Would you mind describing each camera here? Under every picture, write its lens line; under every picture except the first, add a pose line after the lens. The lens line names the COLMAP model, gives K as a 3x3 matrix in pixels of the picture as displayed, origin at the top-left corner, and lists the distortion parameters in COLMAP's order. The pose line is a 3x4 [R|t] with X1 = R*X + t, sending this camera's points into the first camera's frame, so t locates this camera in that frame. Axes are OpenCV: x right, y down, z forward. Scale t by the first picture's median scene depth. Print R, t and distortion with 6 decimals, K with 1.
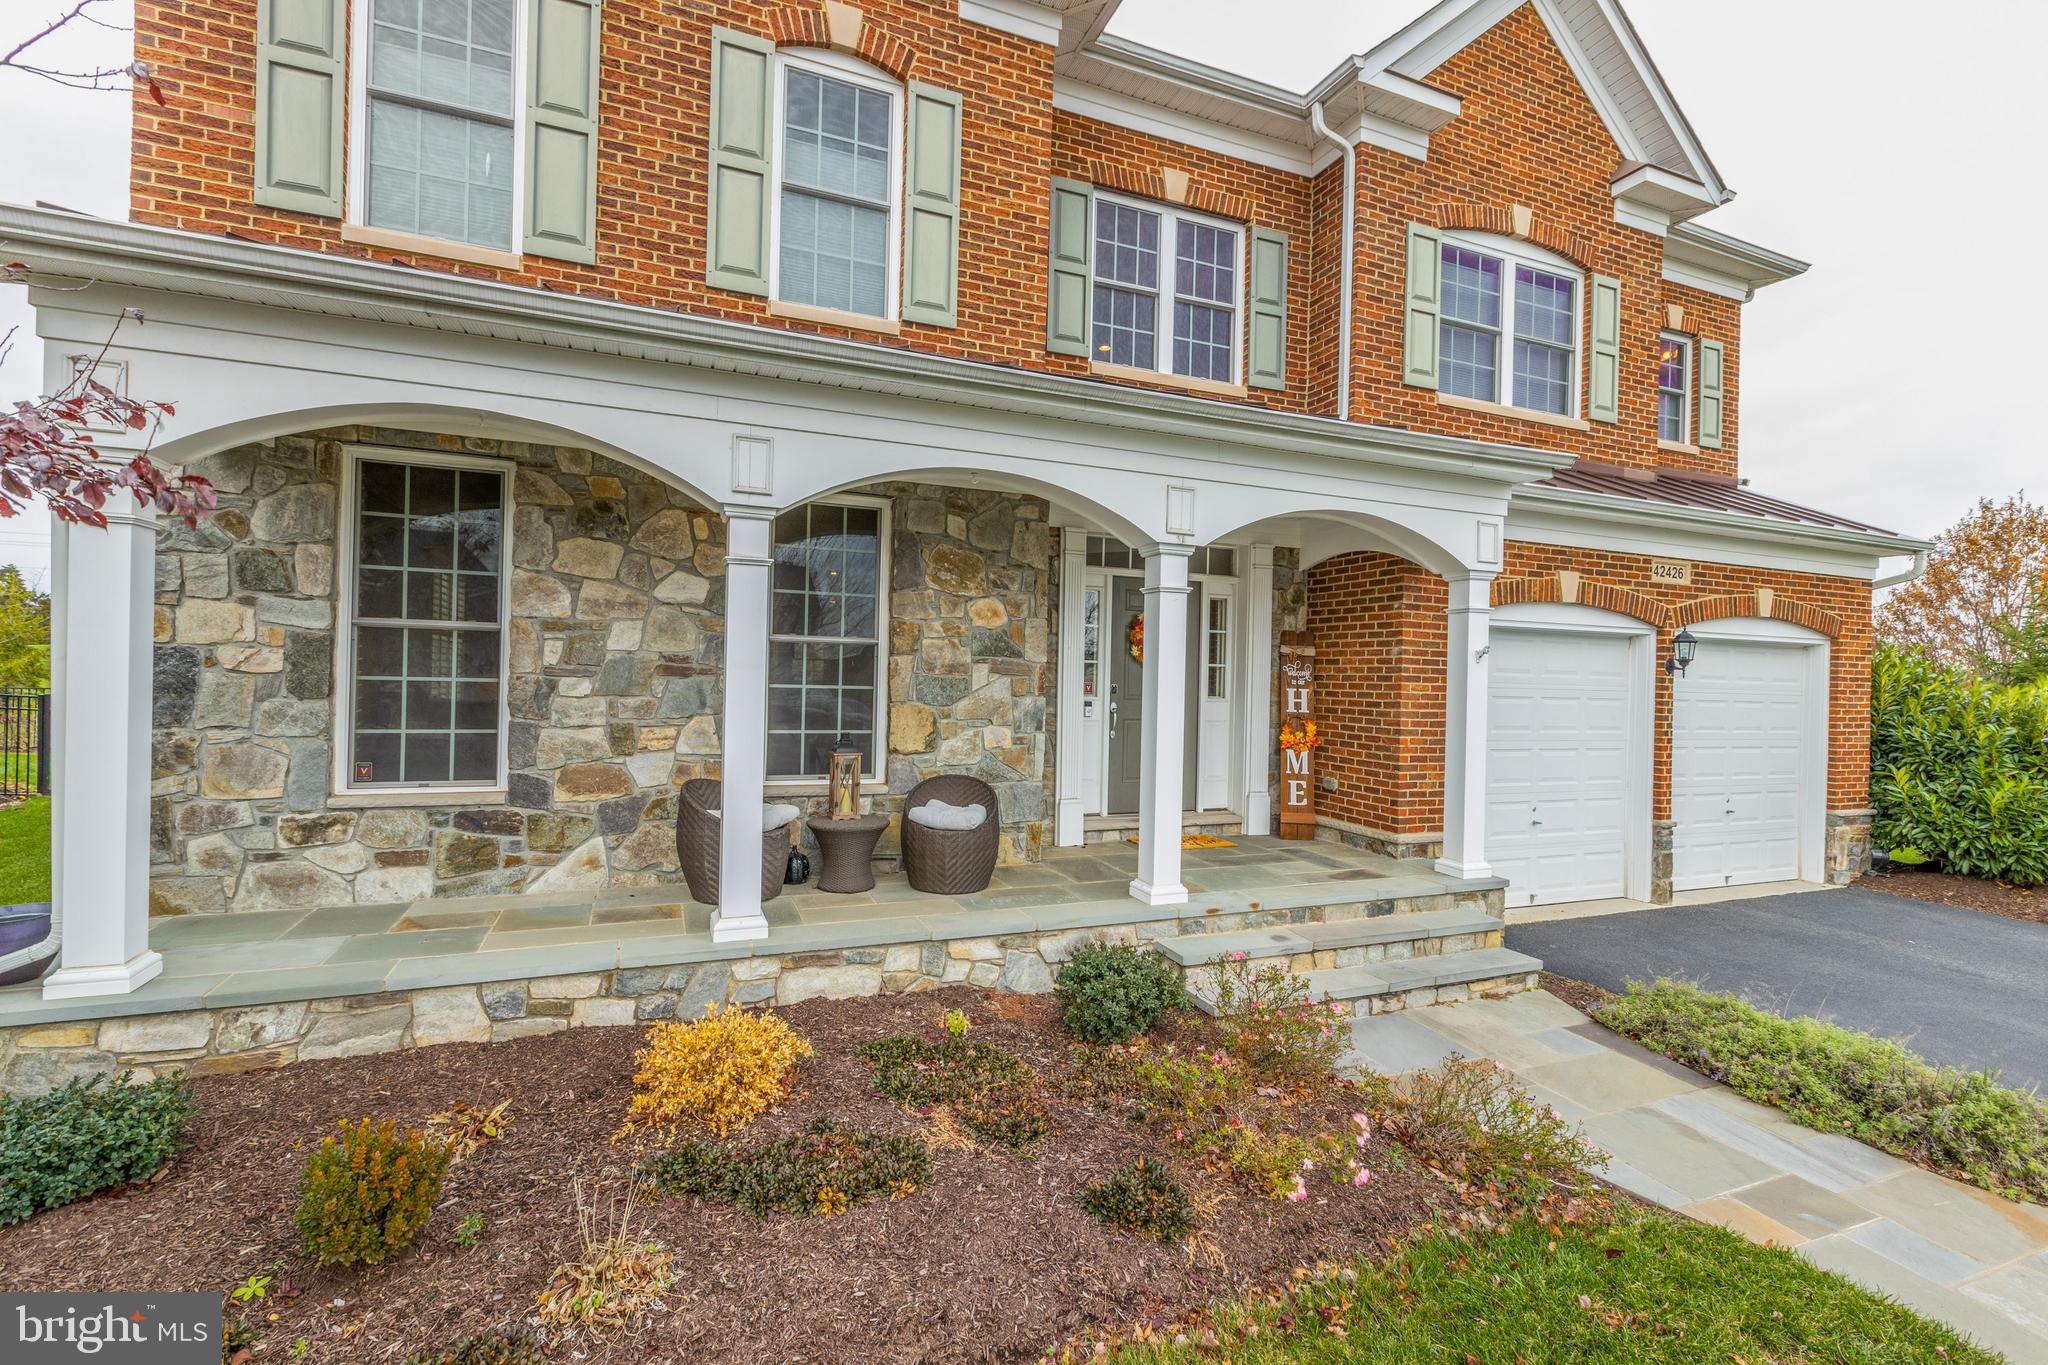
lens RADIAL K [[893.4, 0, 1031.9], [0, 893.4, 675.0], [0, 0, 1]] dist [-0.001519, 0.000599]
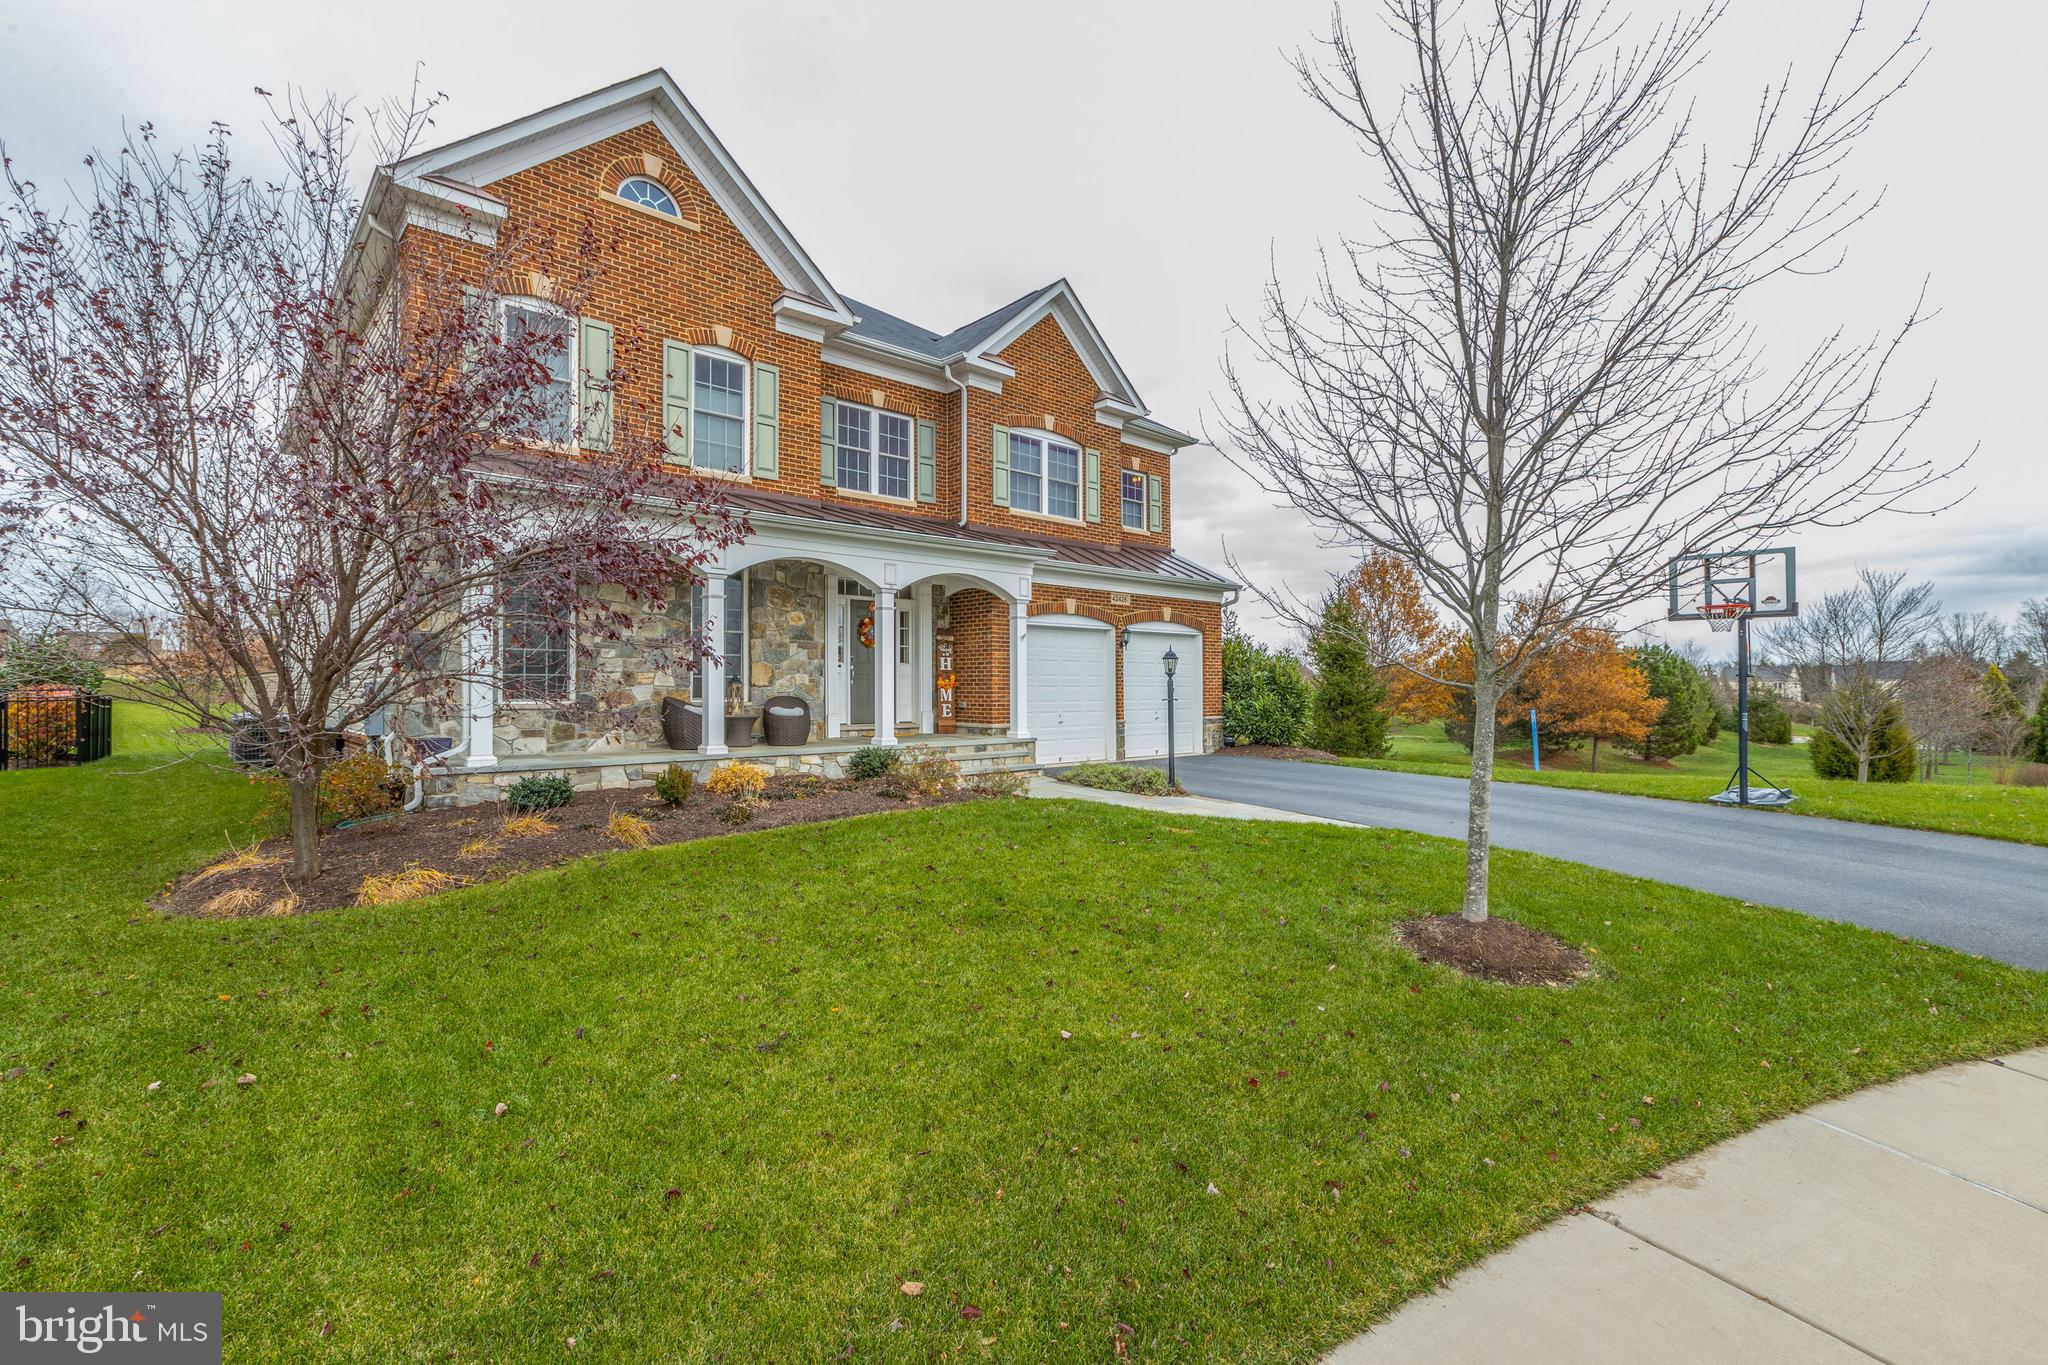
lens RADIAL K [[893.4, 0, 1027.5], [0, 893.4, 671.6], [0, 0, 1]] dist [-0.001519, 0.000599]
pose [[0.936253, -0.020280, 0.350740, -0.228705], [0.025064, 0.999644, -0.009106, 0.070804], [-0.350430, 0.017316, 0.936429, -0.923172]]
